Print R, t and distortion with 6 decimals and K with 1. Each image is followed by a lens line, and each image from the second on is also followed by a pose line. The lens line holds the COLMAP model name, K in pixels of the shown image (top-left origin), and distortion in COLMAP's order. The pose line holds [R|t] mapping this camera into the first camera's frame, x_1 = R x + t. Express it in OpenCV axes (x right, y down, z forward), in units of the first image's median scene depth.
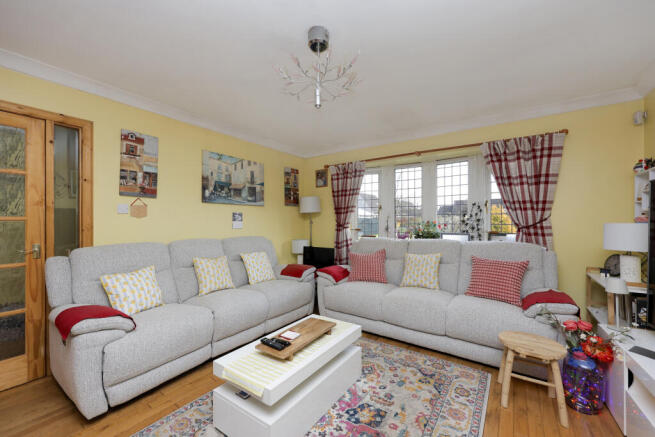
lens RADIAL K [[262.5, 0, 321.2], [0, 262.5, 219.0], [0, 0, 1]] dist [-0.002031, 0.000754]
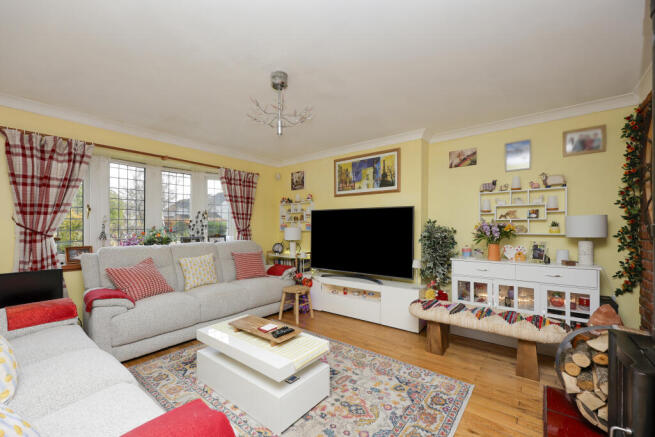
lens RADIAL K [[262.5, 0, 327.3], [0, 262.5, 225.6], [0, 0, 1]] dist [-0.002031, 0.000754]
pose [[0.076165, 0.006122, 0.997076, -0.659210], [-0.007461, 0.999957, -0.005570, 0.007397], [-0.997067, -0.007015, 0.076208, 0.363190]]
